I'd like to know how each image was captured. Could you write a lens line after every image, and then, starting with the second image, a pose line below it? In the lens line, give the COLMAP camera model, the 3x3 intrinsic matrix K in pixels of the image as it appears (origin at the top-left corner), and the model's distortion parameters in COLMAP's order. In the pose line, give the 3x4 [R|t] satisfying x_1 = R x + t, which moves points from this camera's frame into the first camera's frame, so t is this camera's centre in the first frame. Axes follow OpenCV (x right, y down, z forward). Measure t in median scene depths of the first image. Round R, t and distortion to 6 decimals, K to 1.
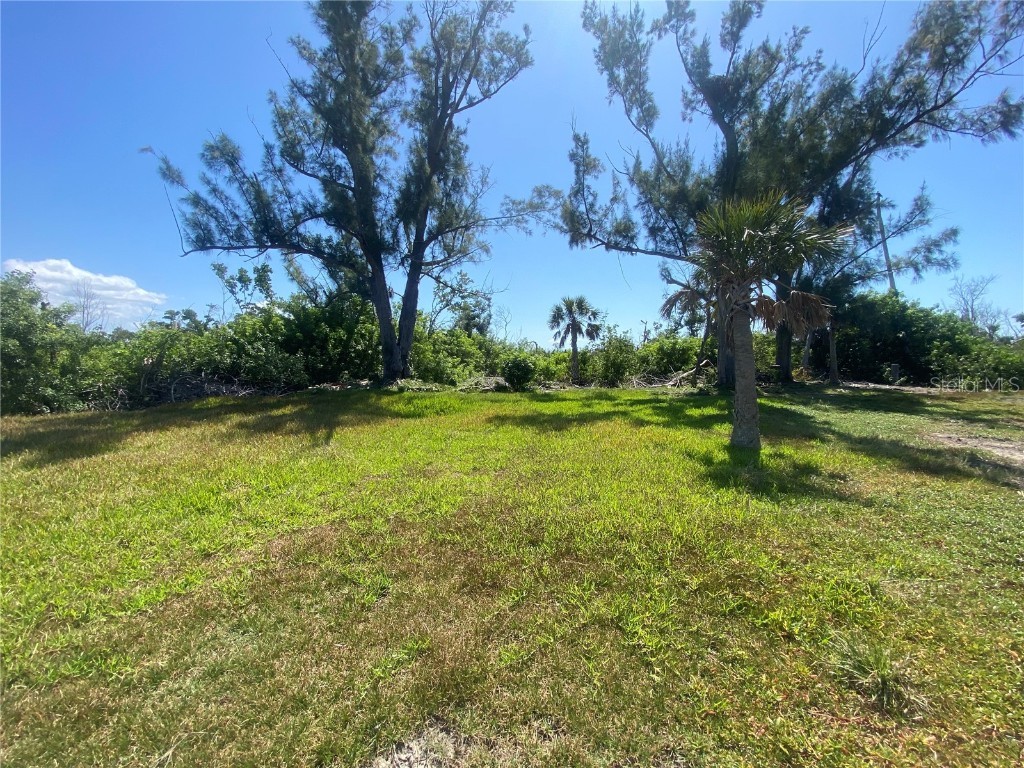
lens RADIAL K [[417.9, 0, 514.3], [0, 417.9, 382.9], [0, 0, 1]] dist [0.042685, -0.030257]
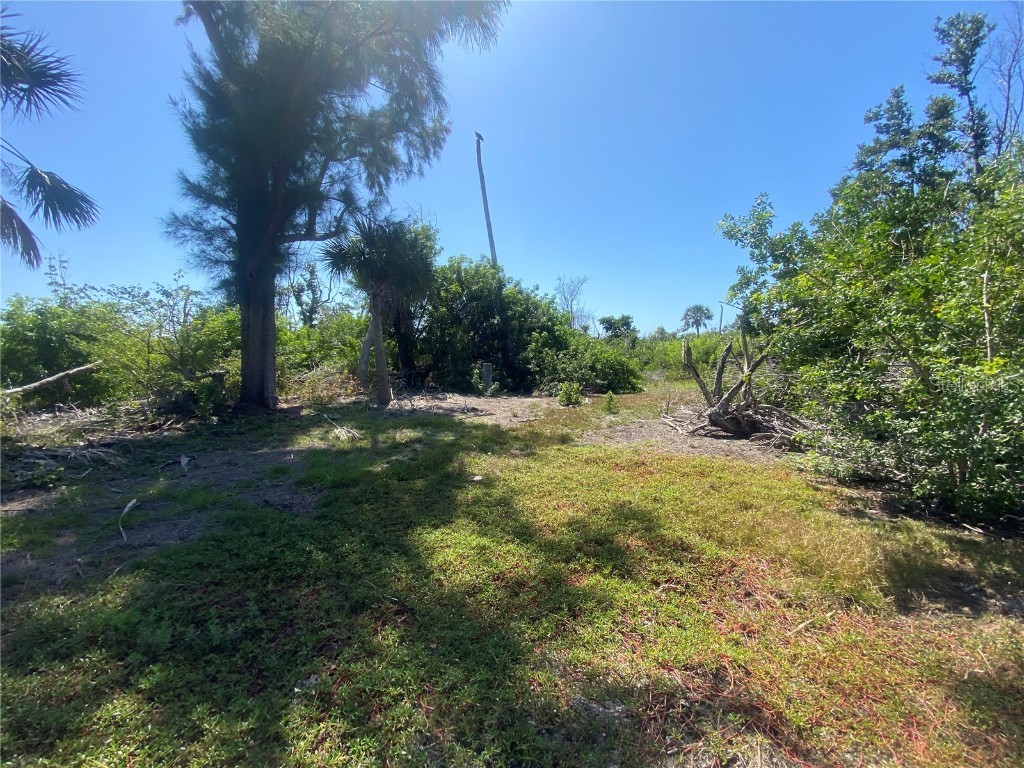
lens RADIAL K [[417.9, 0, 514.3], [0, 417.9, 382.9], [0, 0, 1]] dist [0.042685, -0.030257]
pose [[0.774627, -0.042697, 0.630975, 0.657756], [0.033098, 0.999088, 0.026974, -0.039246], [-0.631552, -0.000011, 0.775334, 0.593200]]
